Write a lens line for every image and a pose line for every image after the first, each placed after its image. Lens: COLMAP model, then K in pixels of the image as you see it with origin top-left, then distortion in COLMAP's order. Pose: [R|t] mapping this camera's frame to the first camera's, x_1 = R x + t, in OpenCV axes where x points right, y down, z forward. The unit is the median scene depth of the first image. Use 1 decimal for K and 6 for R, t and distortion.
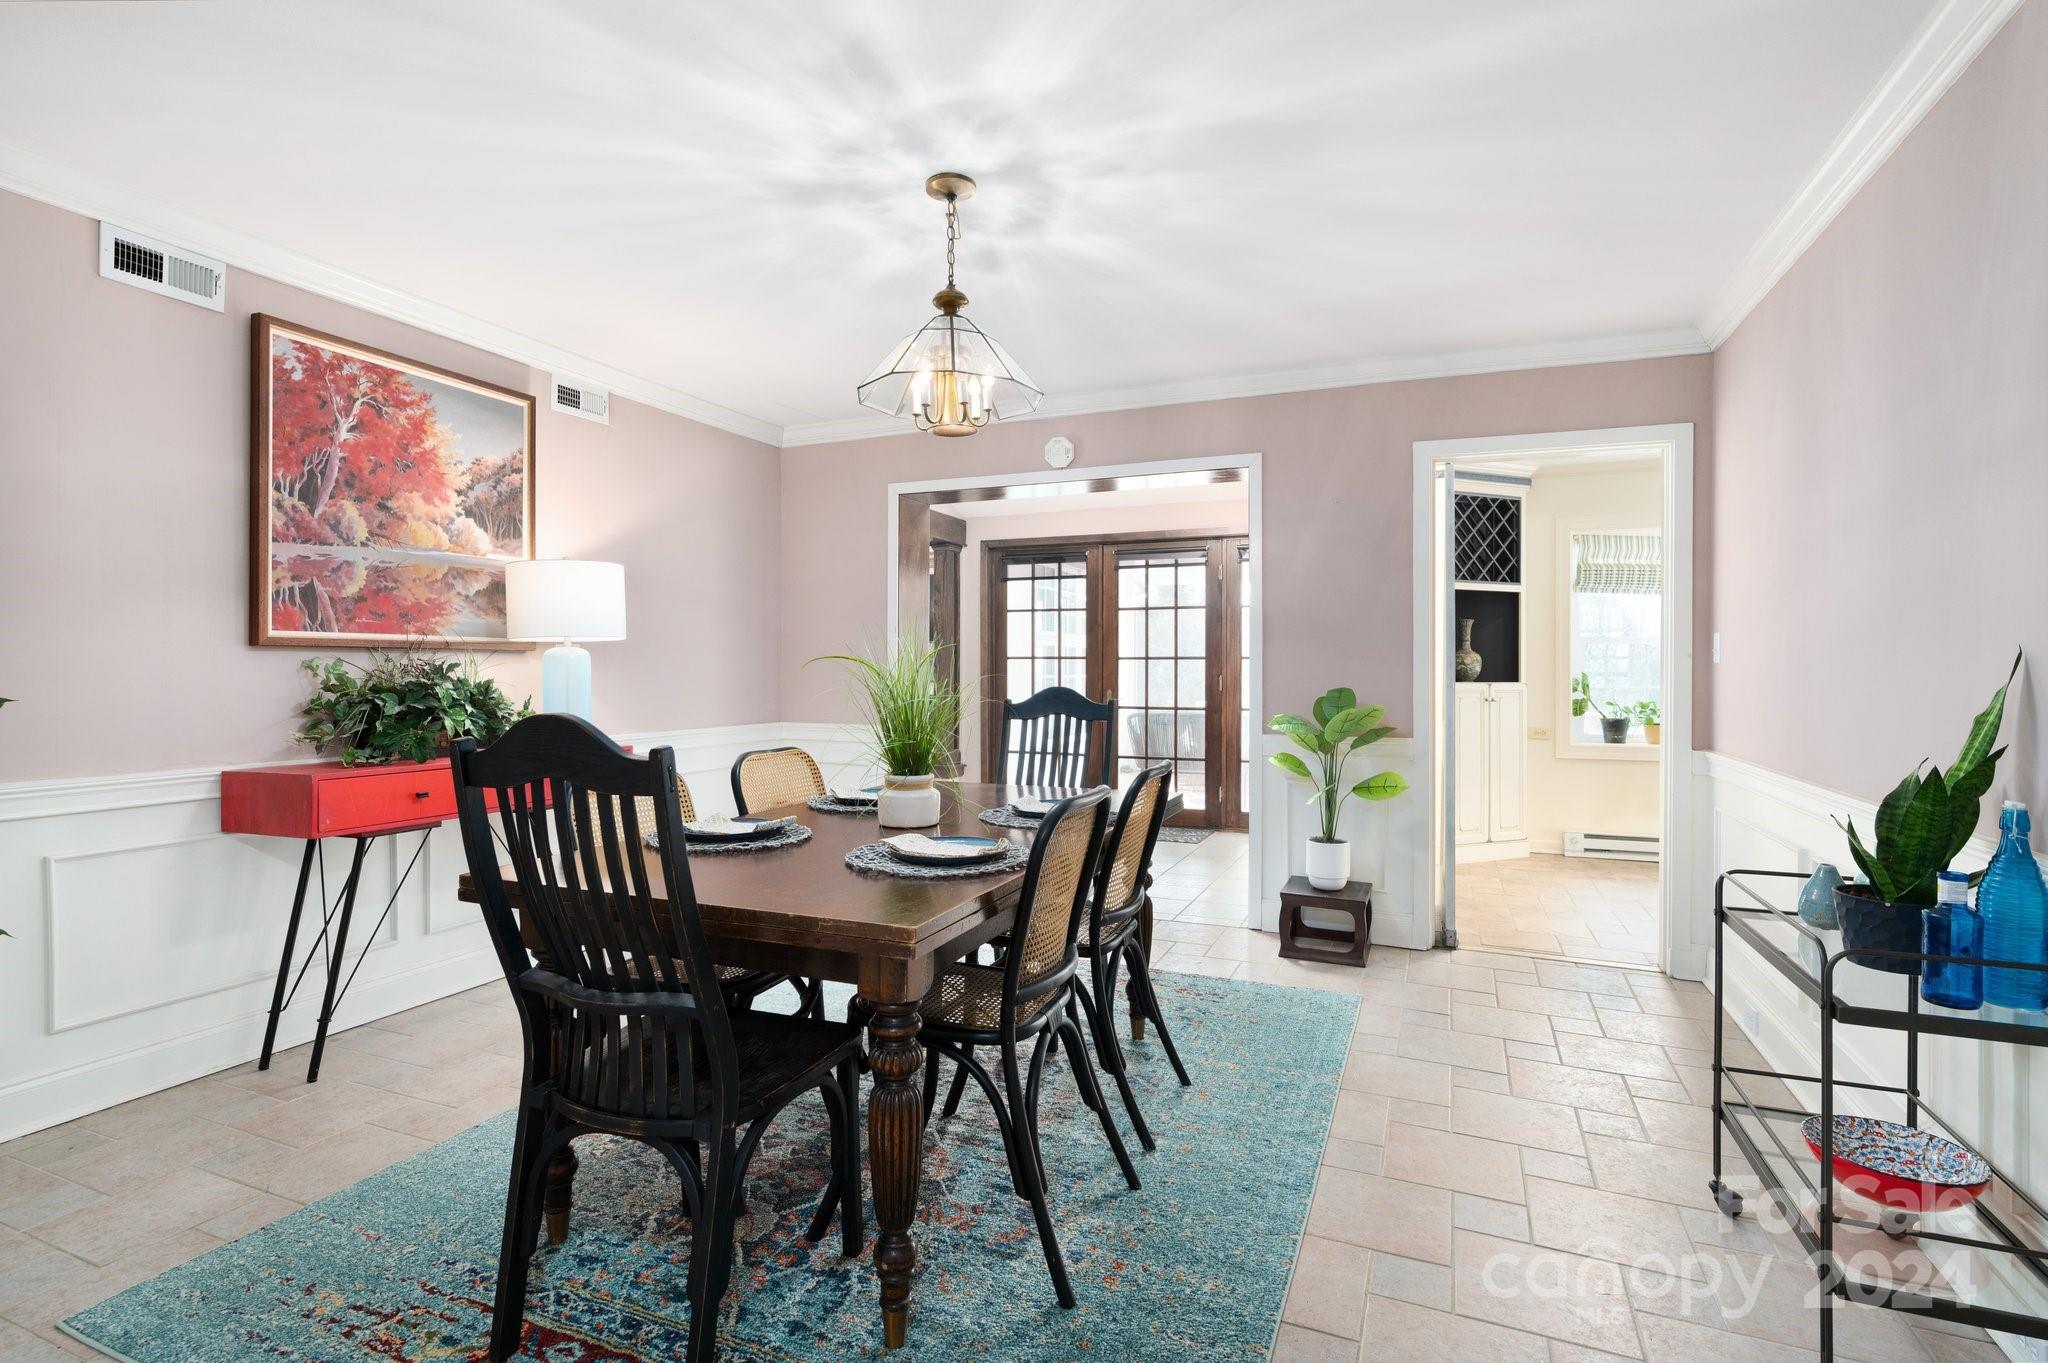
lens RADIAL K [[986.8, 0, 1013.8], [0, 986.8, 672.0], [0, 0, 1]] dist [0.000787, -0.000455]
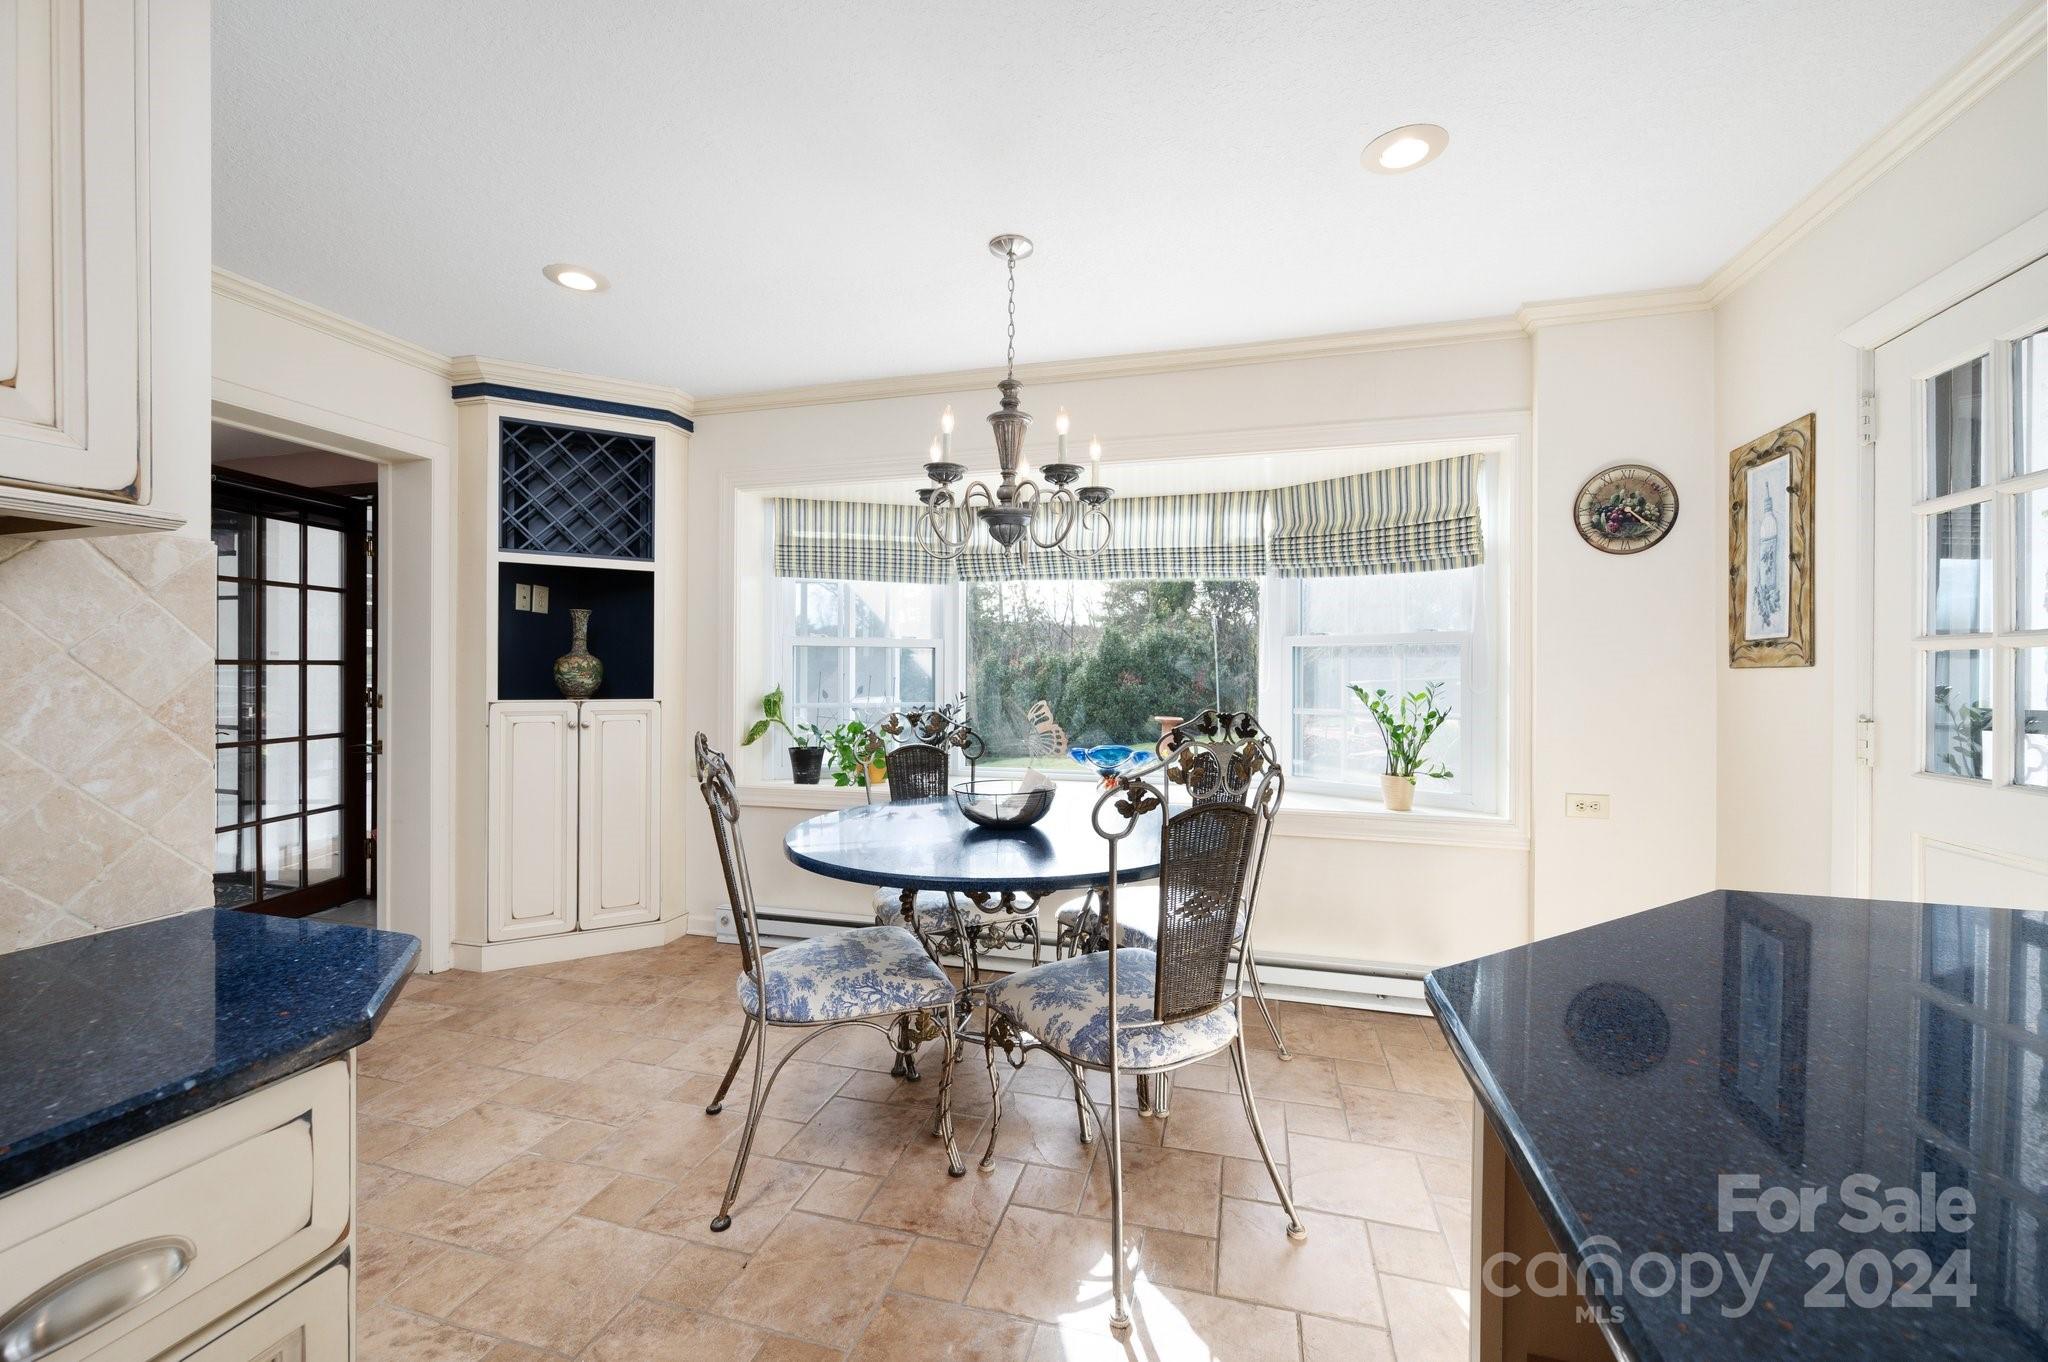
lens RADIAL K [[820.1, 0, 1026.0], [0, 820.1, 687.1], [0, 0, 1]] dist [-0.001828, 0.000284]
pose [[0.988307, -0.000305, 0.152476, 0.573196], [-0.000192, 0.999995, 0.003241, 0.000161], [-0.152476, -0.003232, 0.988302, 0.315186]]
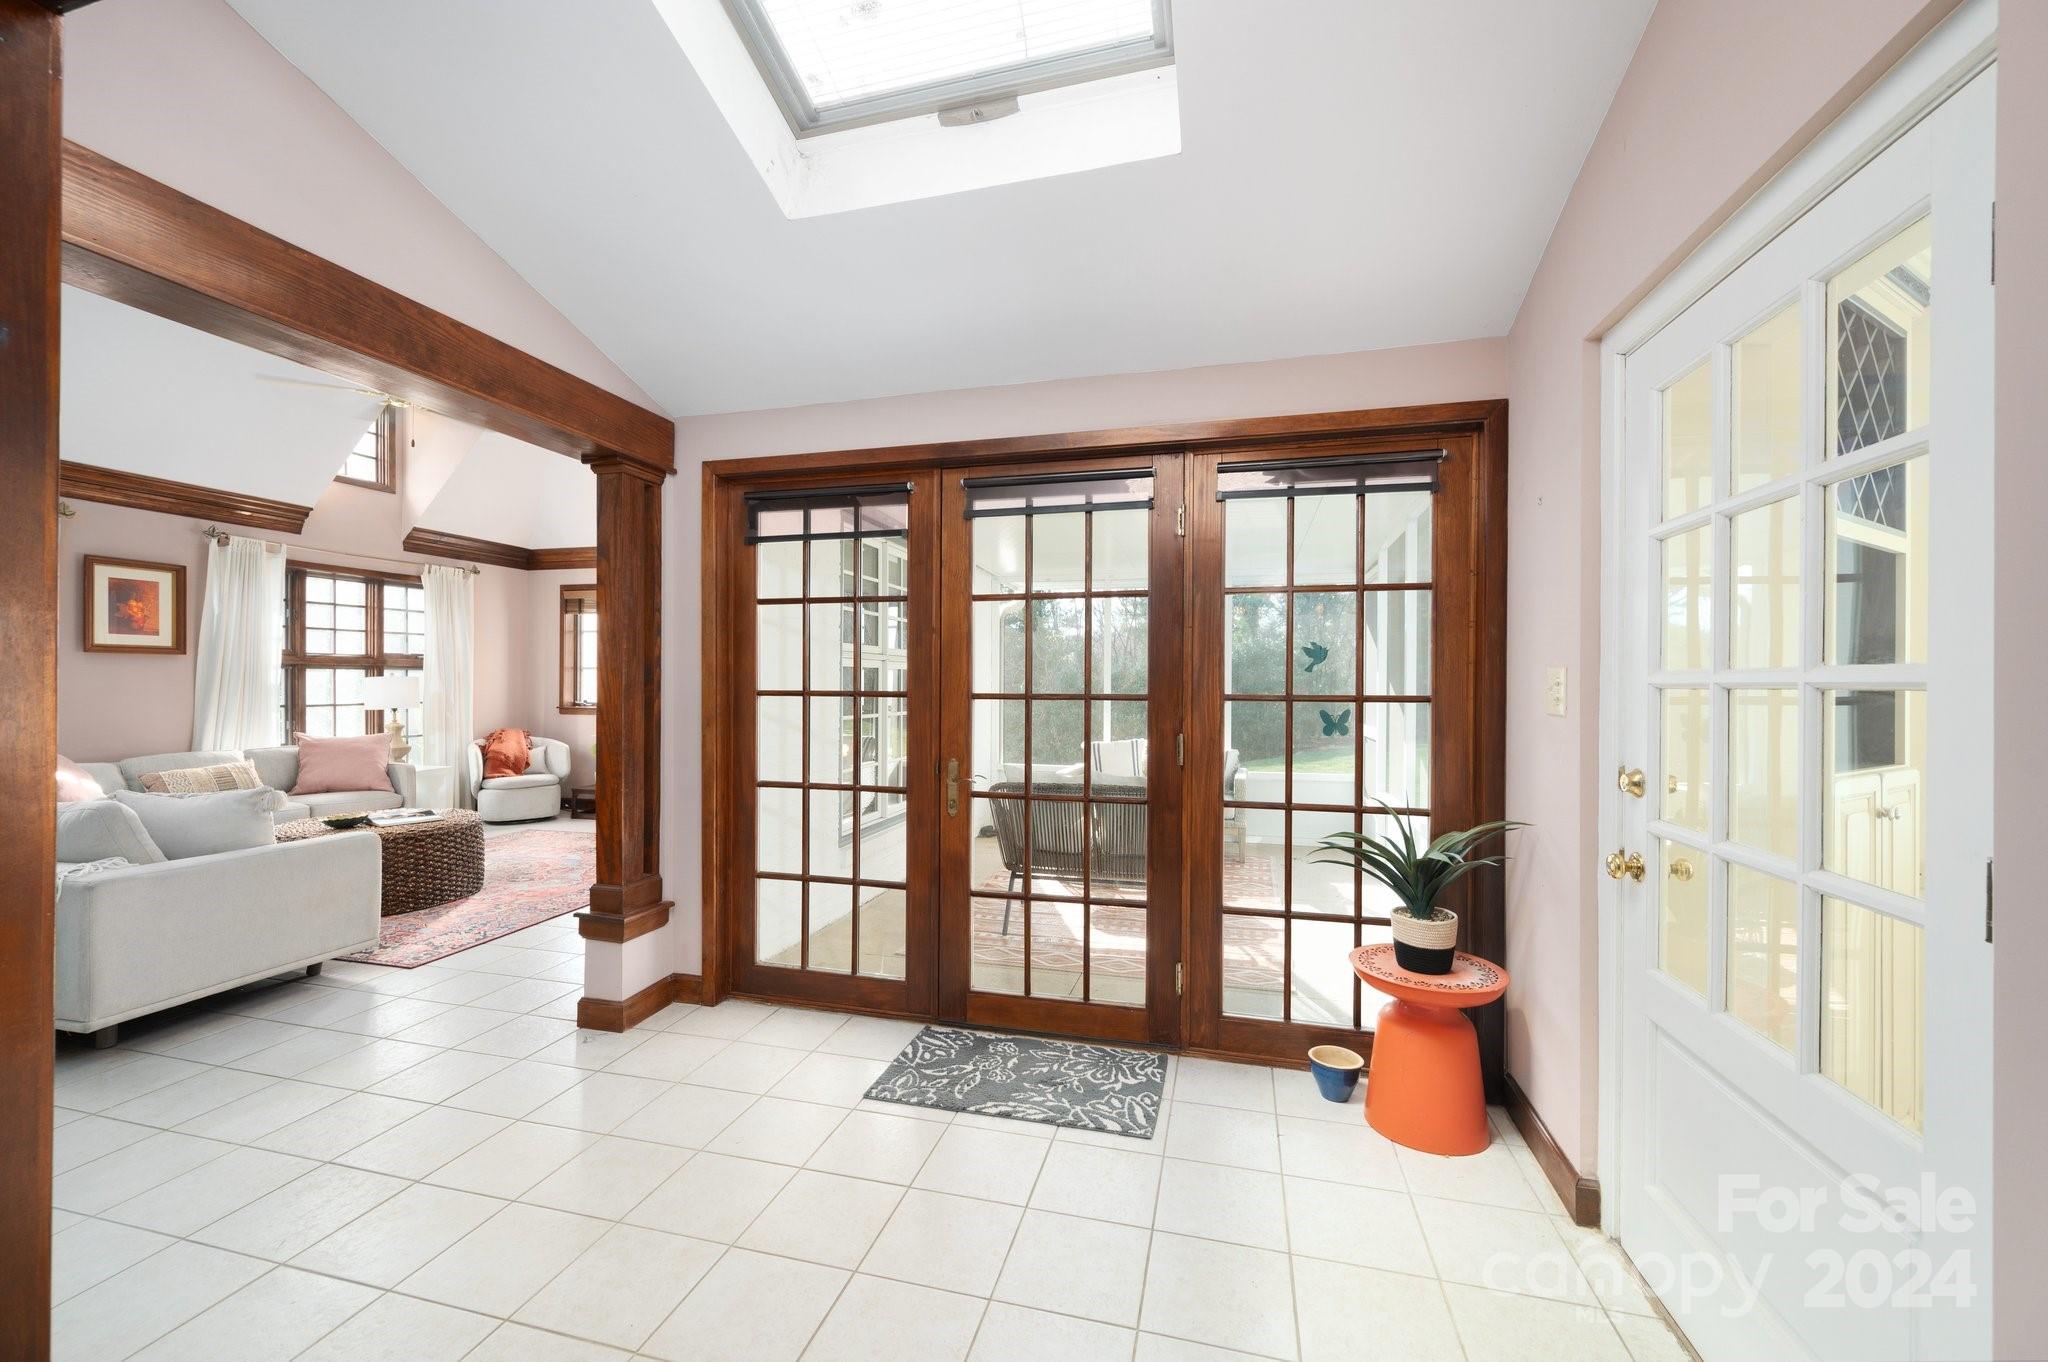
lens RADIAL K [[820.1, 0, 1016.0], [0, 820.1, 689.8], [0, 0, 1]] dist [-0.001828, 0.000284]
pose [[0.987334, 0.002568, 0.158636, 0.063049], [-0.003403, 0.999982, 0.004993, -0.019380], [-0.158620, -0.005469, 0.987325, 0.593142]]
